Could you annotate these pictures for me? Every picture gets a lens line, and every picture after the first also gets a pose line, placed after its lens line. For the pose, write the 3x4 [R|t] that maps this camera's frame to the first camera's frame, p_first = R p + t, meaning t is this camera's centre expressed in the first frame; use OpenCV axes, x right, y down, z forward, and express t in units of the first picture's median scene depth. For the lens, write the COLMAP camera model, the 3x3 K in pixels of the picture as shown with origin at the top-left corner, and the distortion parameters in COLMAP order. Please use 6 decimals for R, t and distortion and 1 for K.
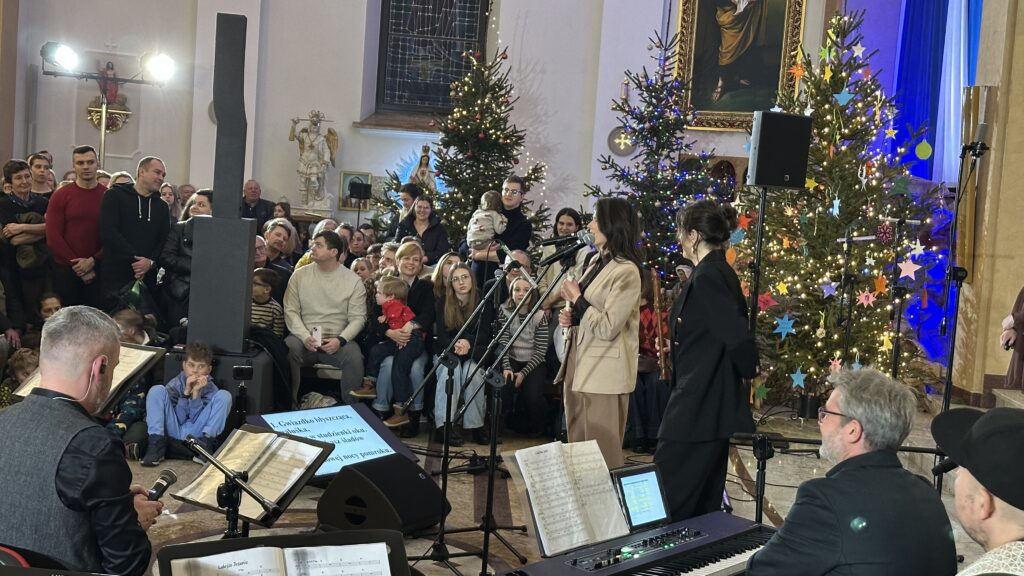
lens RADIAL K [[1419.4, 0, 516.0], [0, 1419.4, 292.1], [0, 0, 1]] dist [0.126767, 0.000000]
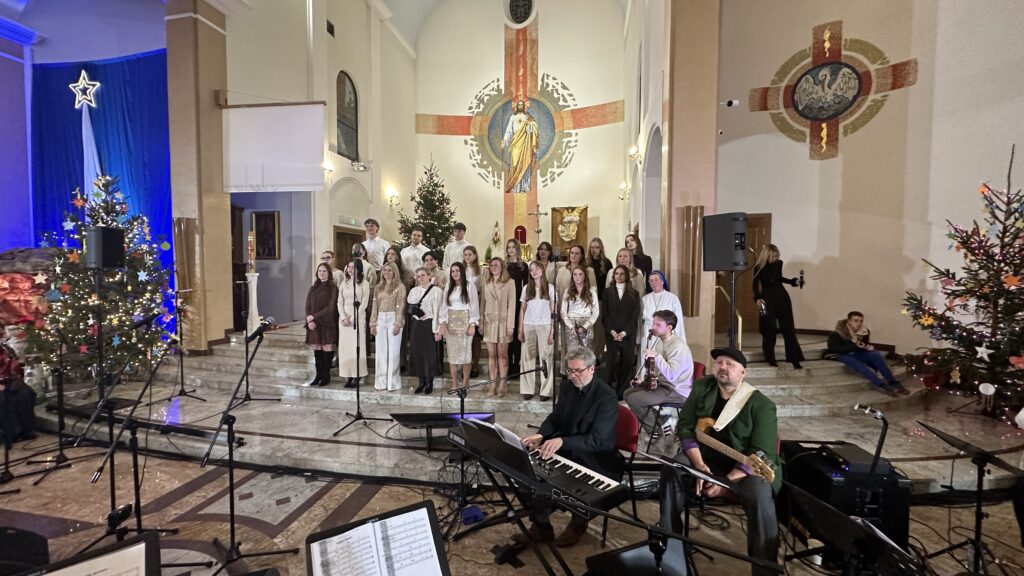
lens RADIAL K [[408.0, 0, 506.3], [0, 408.0, 288.9], [0, 0, 1]] dist [-0.000580, 0.000176]
pose [[0.234420, -0.117784, 0.964974, -0.199038], [0.074461, 0.991892, 0.102982, -0.058349], [-0.969279, 0.047712, 0.241290, 0.349289]]
